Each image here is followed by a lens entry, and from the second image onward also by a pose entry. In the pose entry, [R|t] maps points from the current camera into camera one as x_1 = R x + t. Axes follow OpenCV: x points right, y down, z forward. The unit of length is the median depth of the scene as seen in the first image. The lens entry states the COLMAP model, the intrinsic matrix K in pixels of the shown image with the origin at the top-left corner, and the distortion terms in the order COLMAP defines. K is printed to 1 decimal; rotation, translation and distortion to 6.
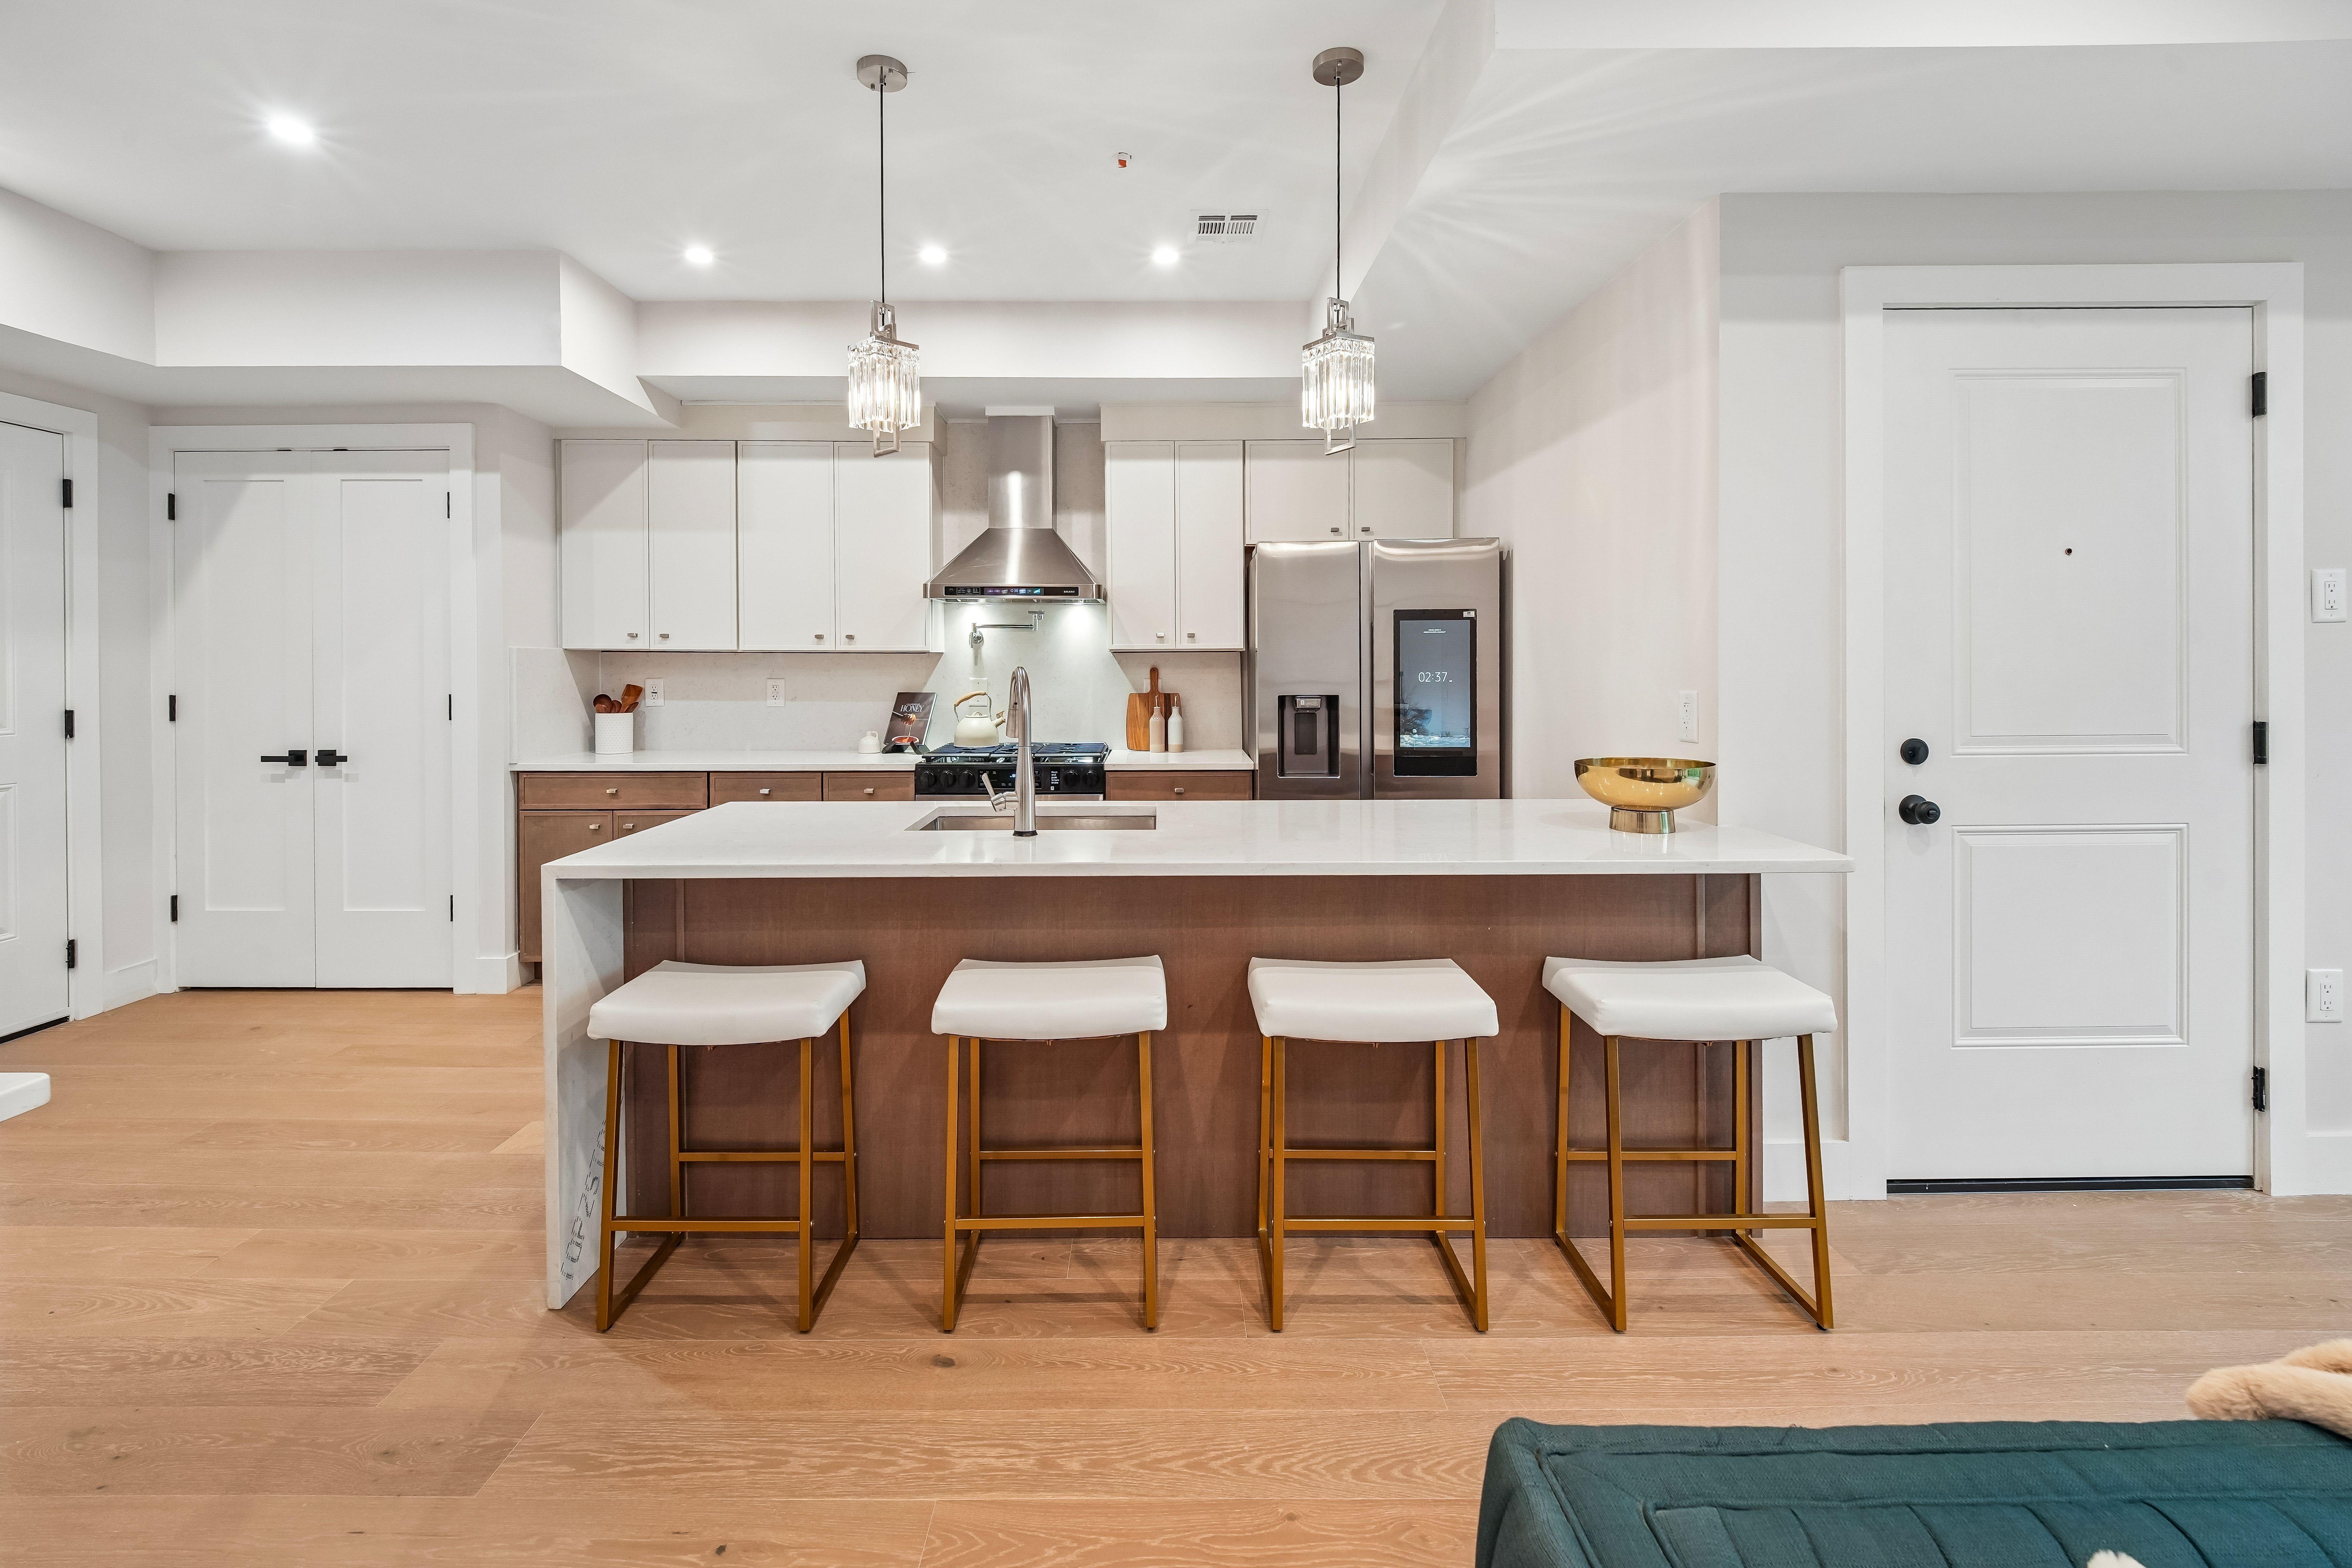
lens RADIAL K [[1018.4, 0, 1154.8], [0, 1018.4, 678.7], [0, 0, 1]] dist [0.008297, -0.009239]
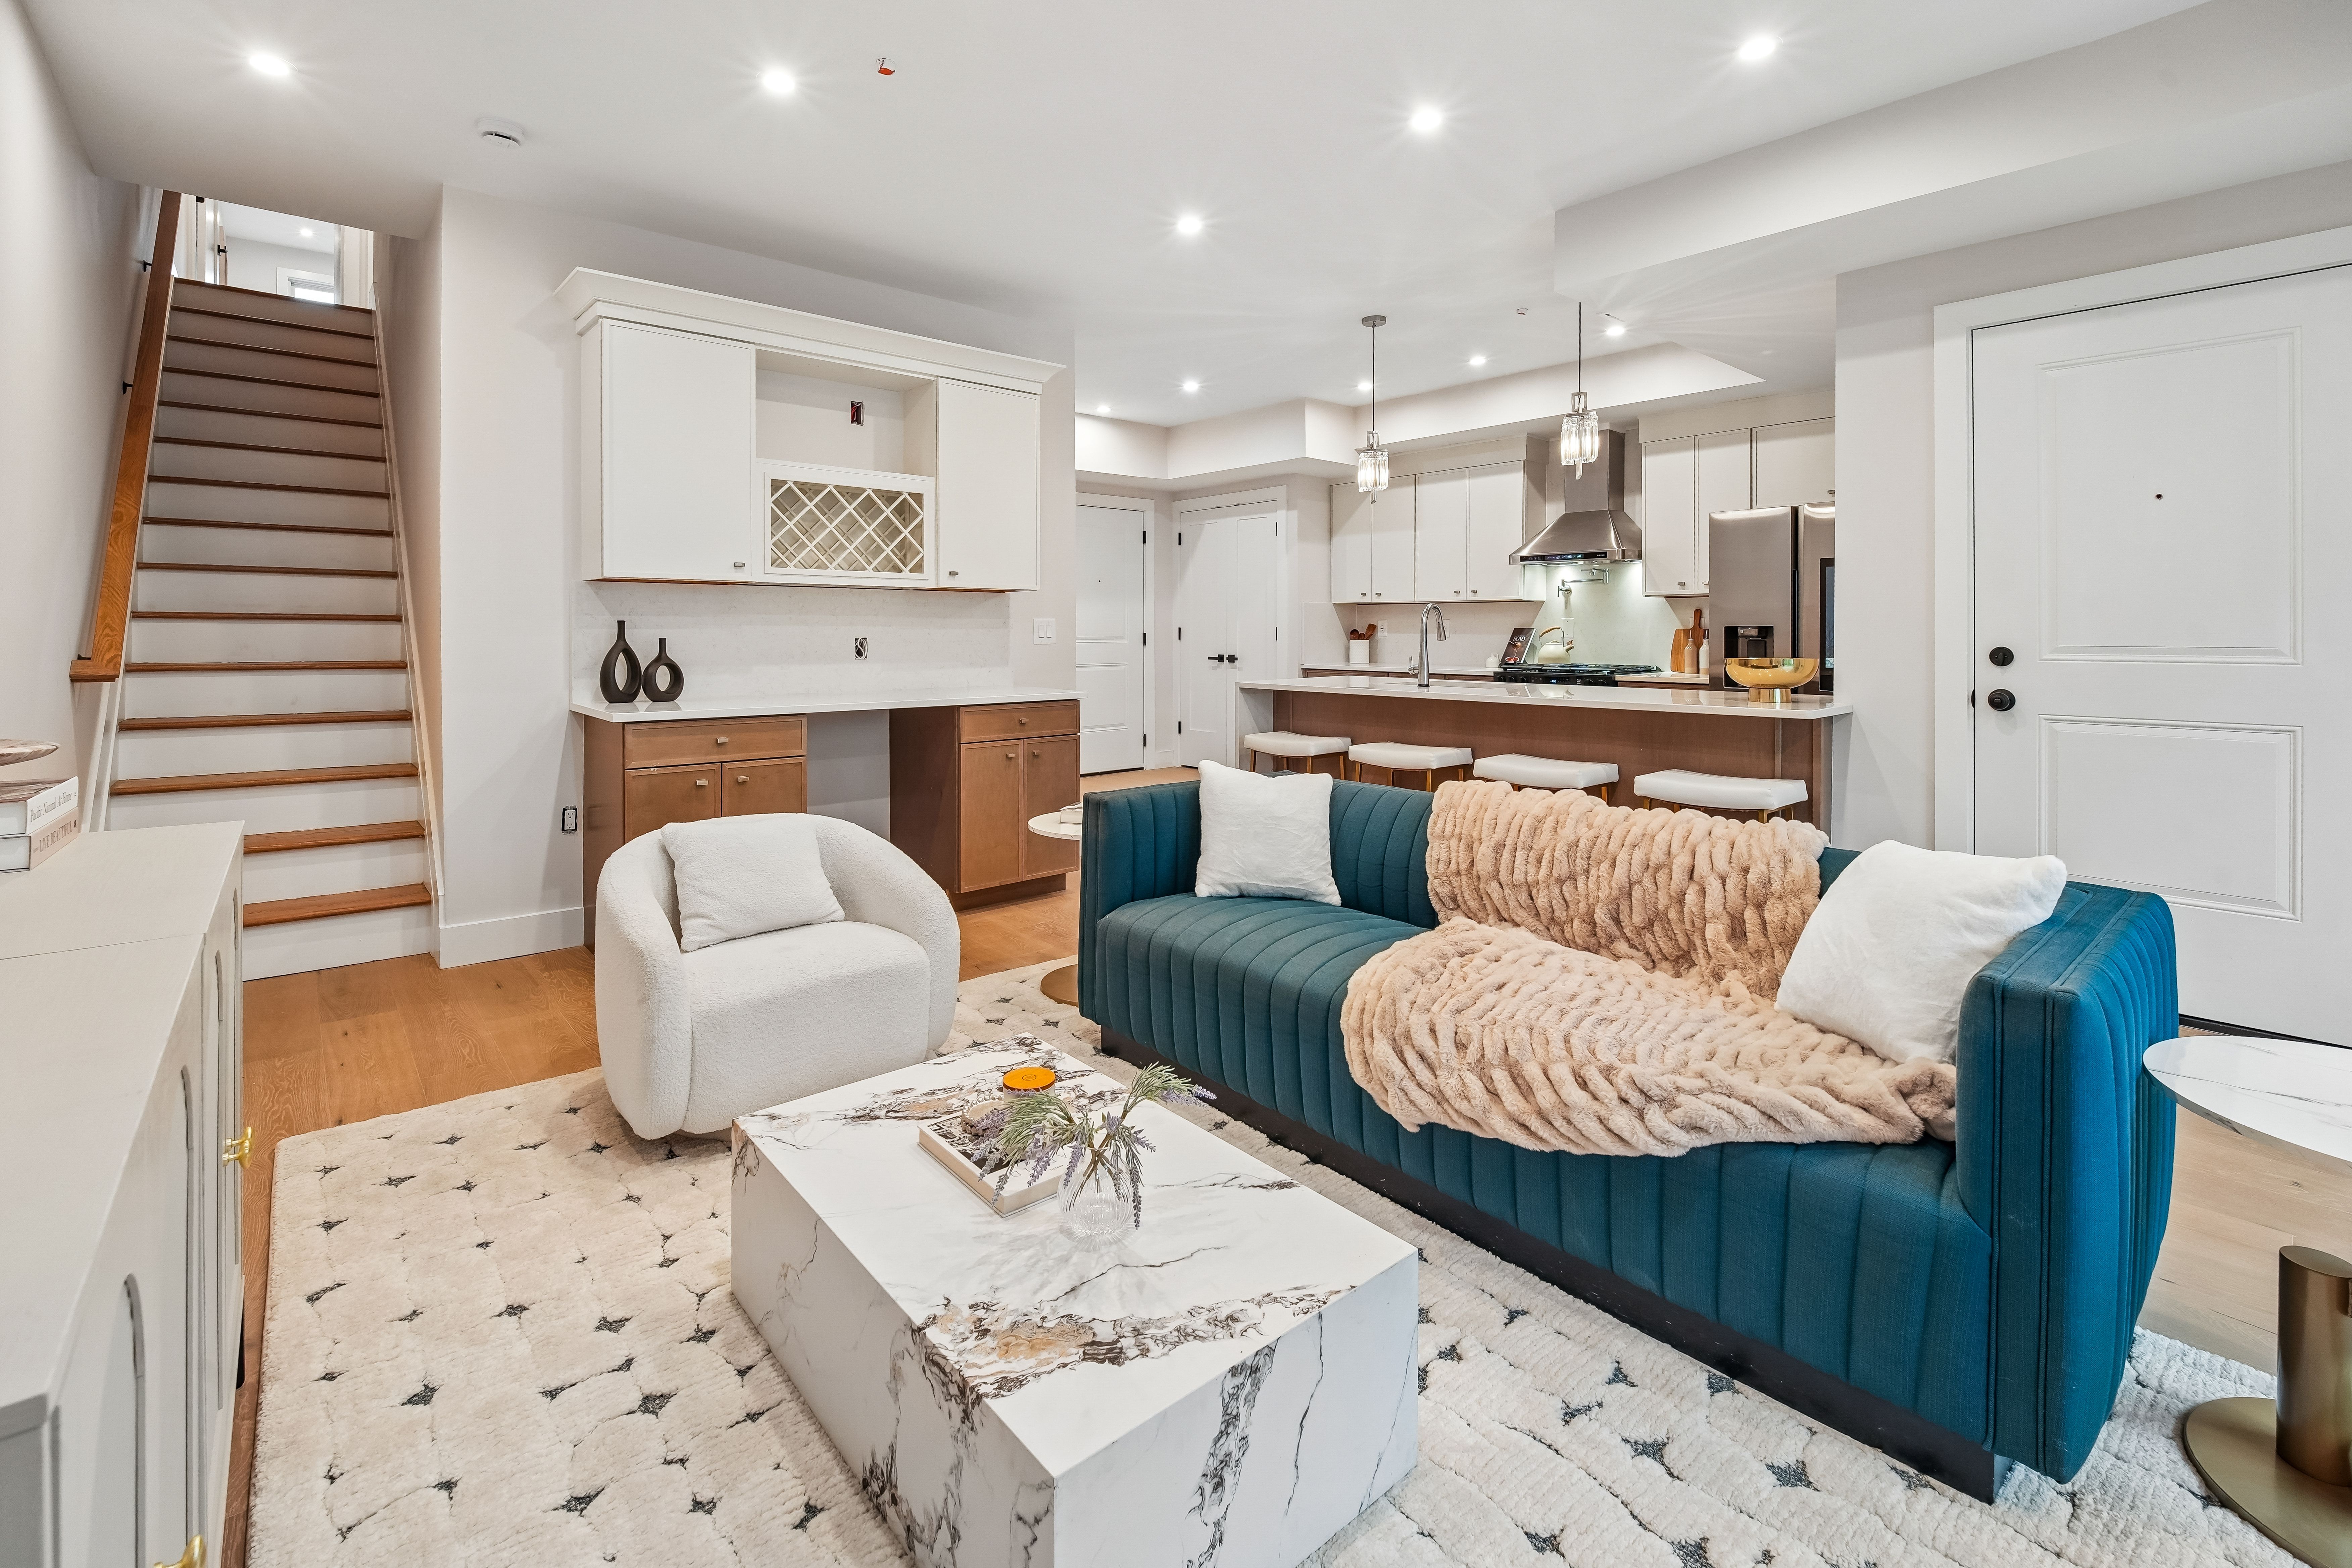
lens RADIAL K [[1018.4, 0, 1165.8], [0, 1018.4, 682.0], [0, 0, 1]] dist [0.008297, -0.009239]
pose [[0.657063, 0.040223, -0.752762, 0.578570], [-0.007179, 0.998864, 0.047107, 0.027531], [0.753801, -0.025548, 0.656606, -0.393751]]
